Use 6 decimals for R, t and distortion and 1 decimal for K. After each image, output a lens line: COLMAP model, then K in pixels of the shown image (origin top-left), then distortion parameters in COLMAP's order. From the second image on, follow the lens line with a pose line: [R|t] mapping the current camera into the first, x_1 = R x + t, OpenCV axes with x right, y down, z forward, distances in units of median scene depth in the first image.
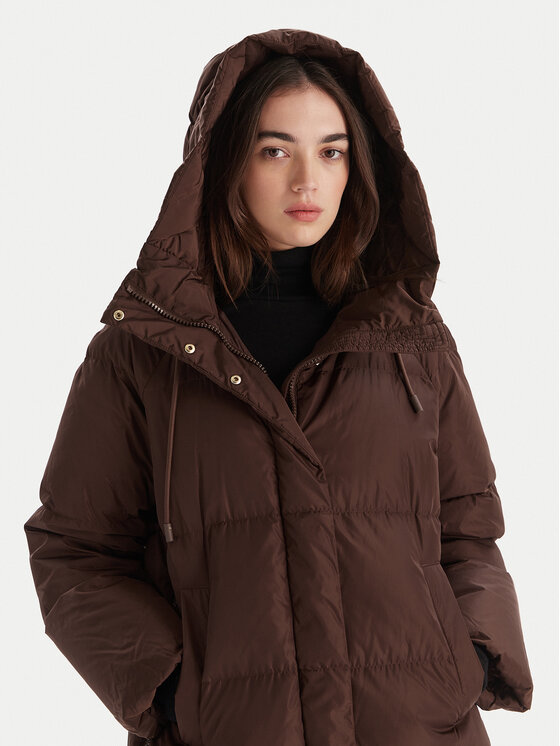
lens RADIAL K [[1060.0, 0, 278.8], [0, 1060.0, 377.2], [0, 0, 1]] dist [0.028796, 0.000000]
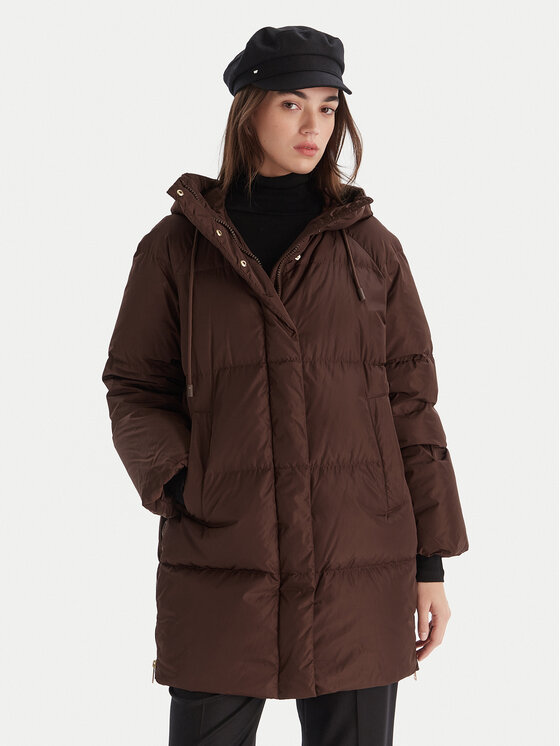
lens RADIAL K [[914.2, 0, 278.2], [0, 914.2, 369.3], [0, 0, 1]] dist [-0.021394, 0.000000]
pose [[0.989877, 0.011102, -0.141495, 0.192695], [-0.005231, 0.999112, 0.041801, 0.087327], [0.141833, -0.040638, 0.989056, -0.216852]]
